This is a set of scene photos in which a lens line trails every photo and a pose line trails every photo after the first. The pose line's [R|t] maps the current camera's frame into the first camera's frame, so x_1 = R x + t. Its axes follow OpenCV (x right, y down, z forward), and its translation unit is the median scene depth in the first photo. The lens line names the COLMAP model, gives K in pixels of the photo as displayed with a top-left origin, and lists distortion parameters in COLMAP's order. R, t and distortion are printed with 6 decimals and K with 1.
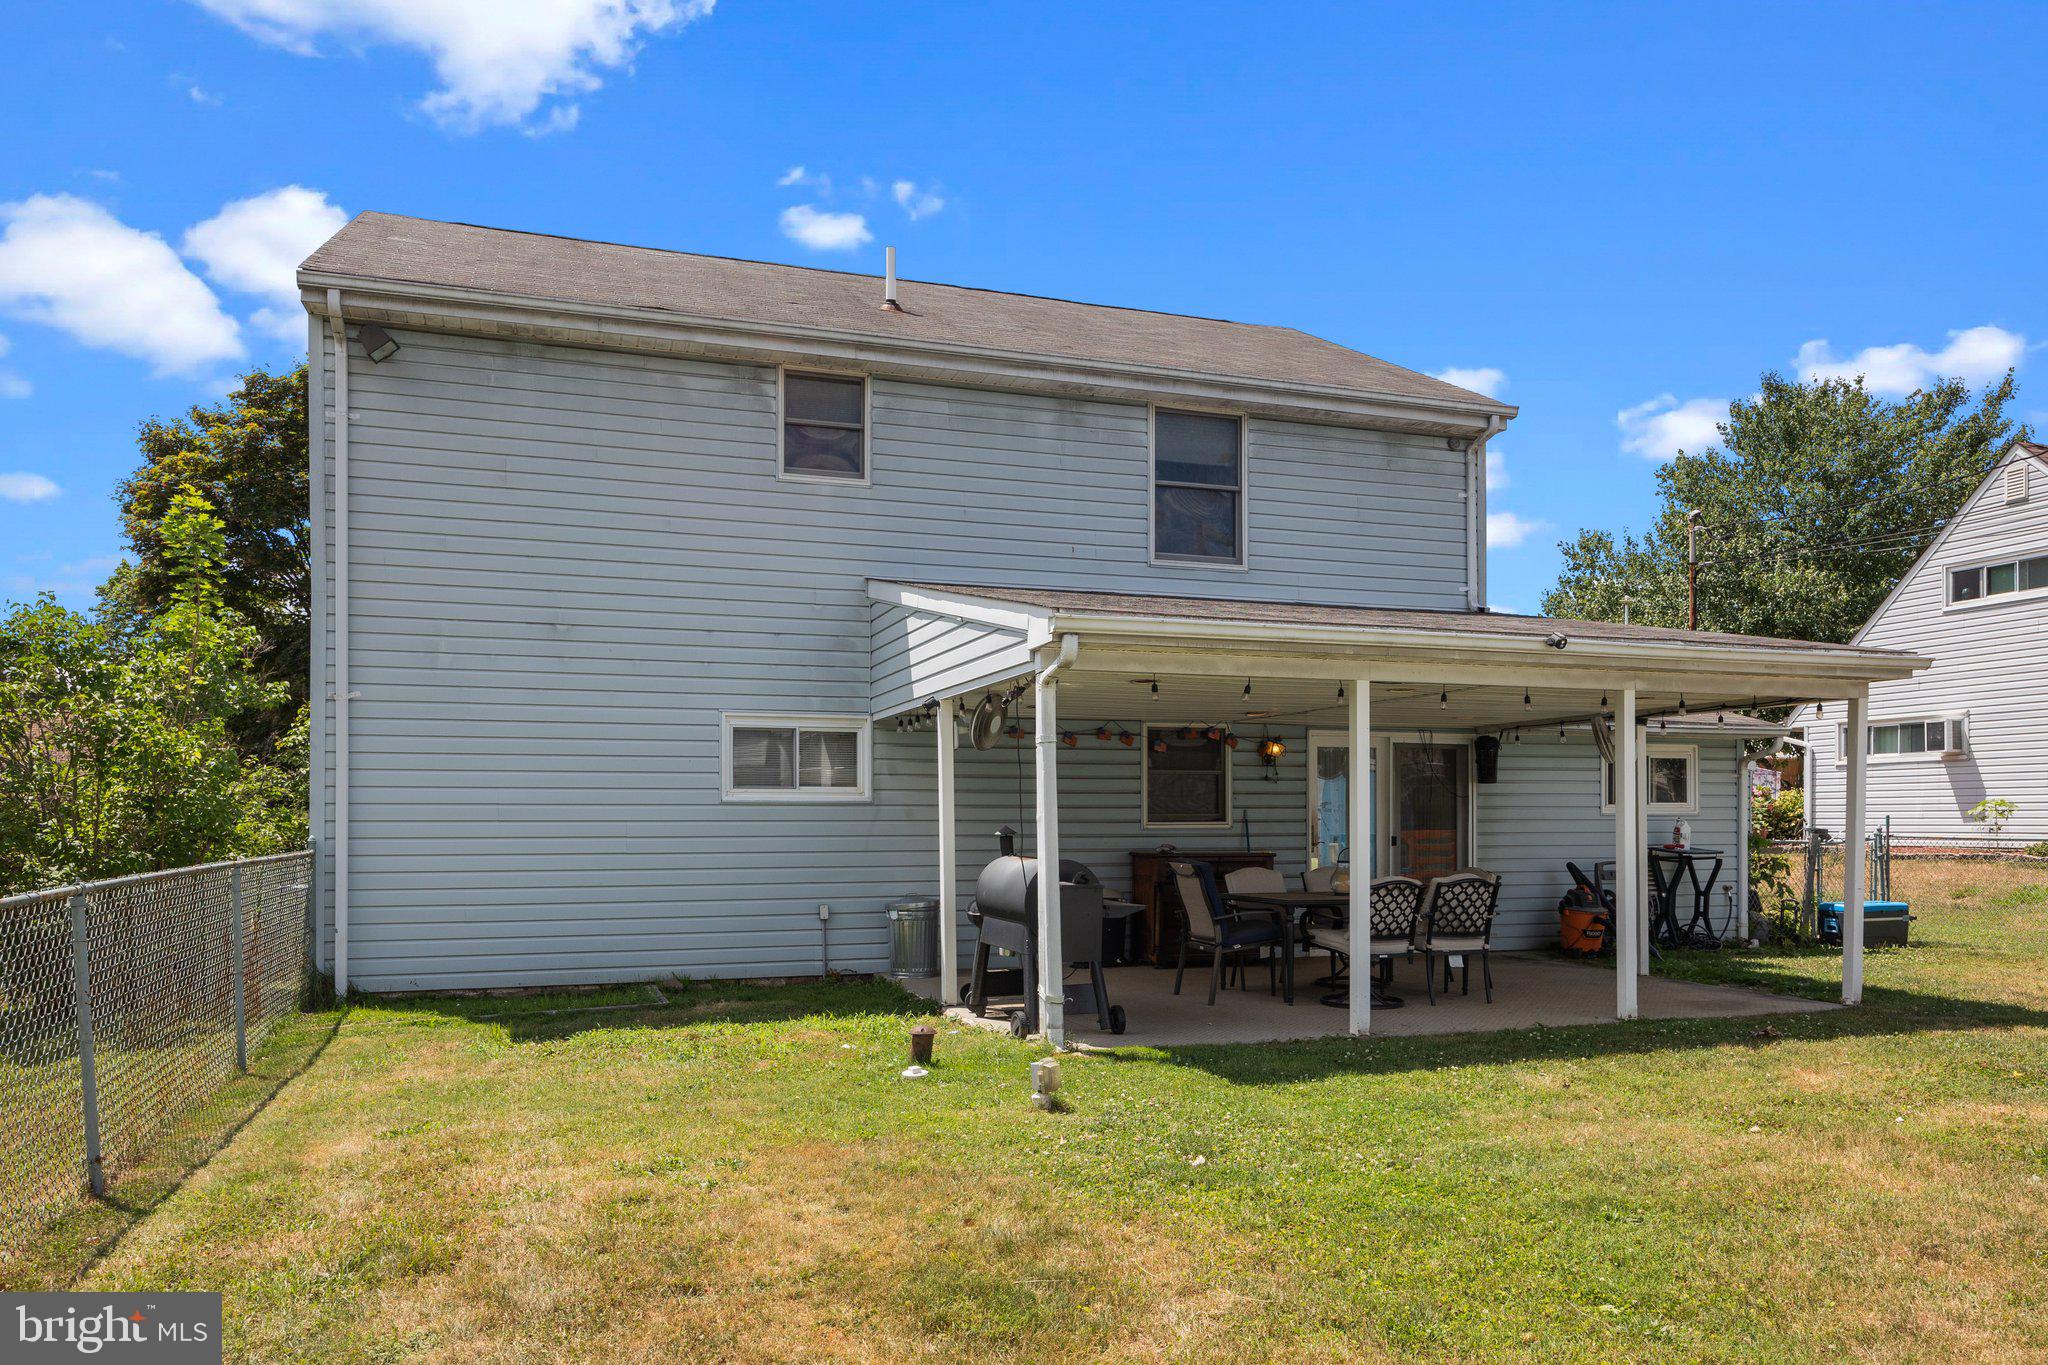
lens RADIAL K [[1435.2, 0, 1025.1], [0, 1435.2, 819.3], [0, 0, 1]] dist [-0.003734, -0.000199]
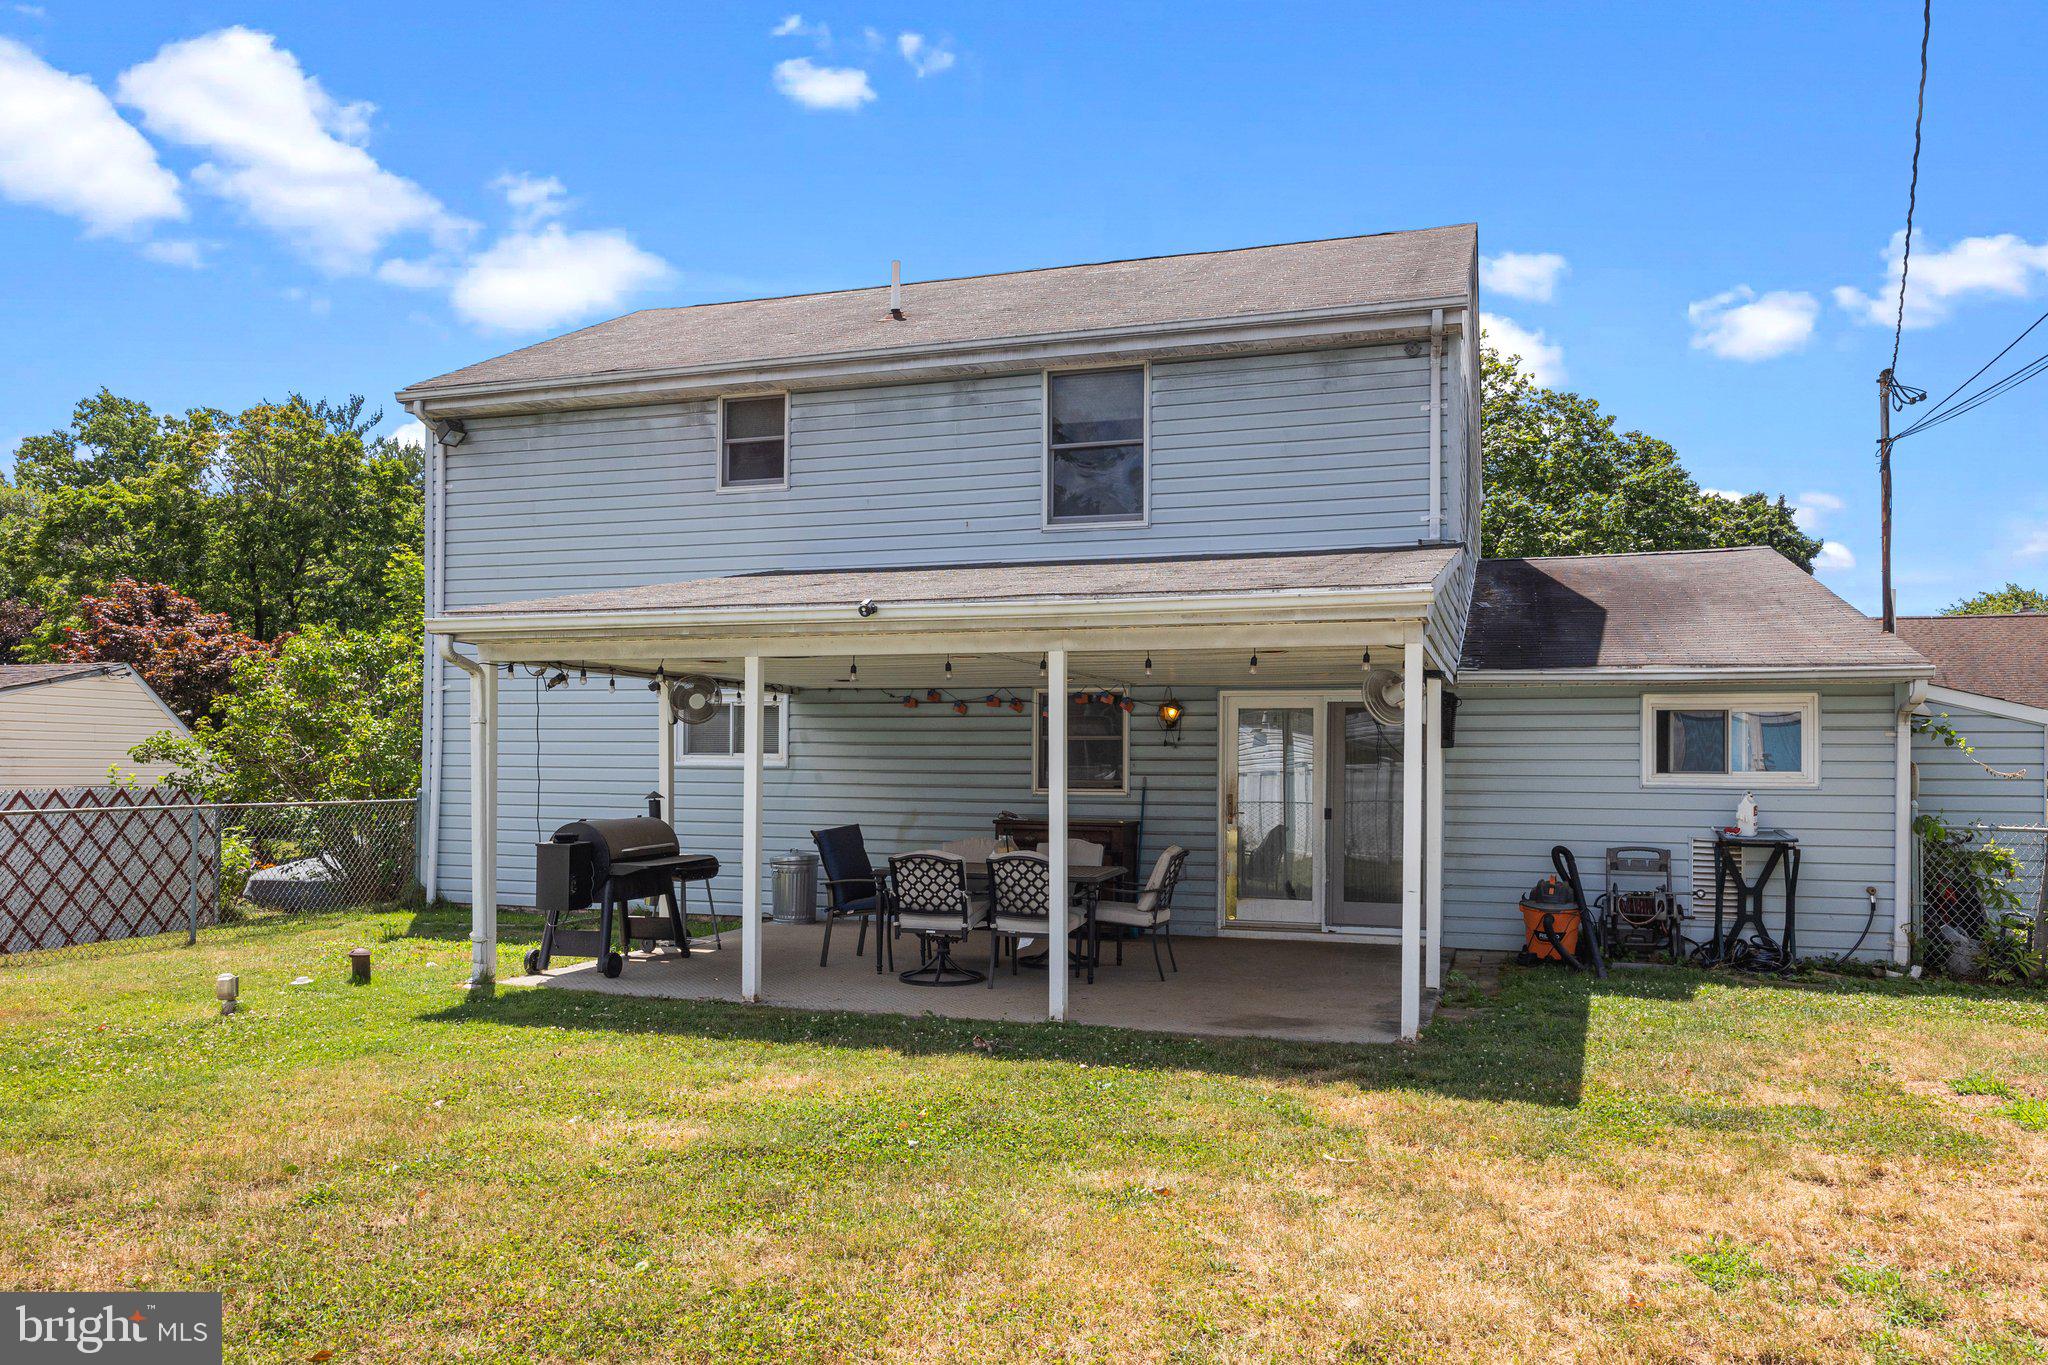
lens RADIAL K [[1405.9, 0, 1024.4], [0, 1405.9, 768.4], [0, 0, 1]] dist [-0.000217, -0.000050]
pose [[0.798113, 0.007769, -0.602457, 0.676304], [-0.008028, 0.999965, 0.002259, -0.014035], [0.602454, 0.003034, 0.798148, 0.212880]]
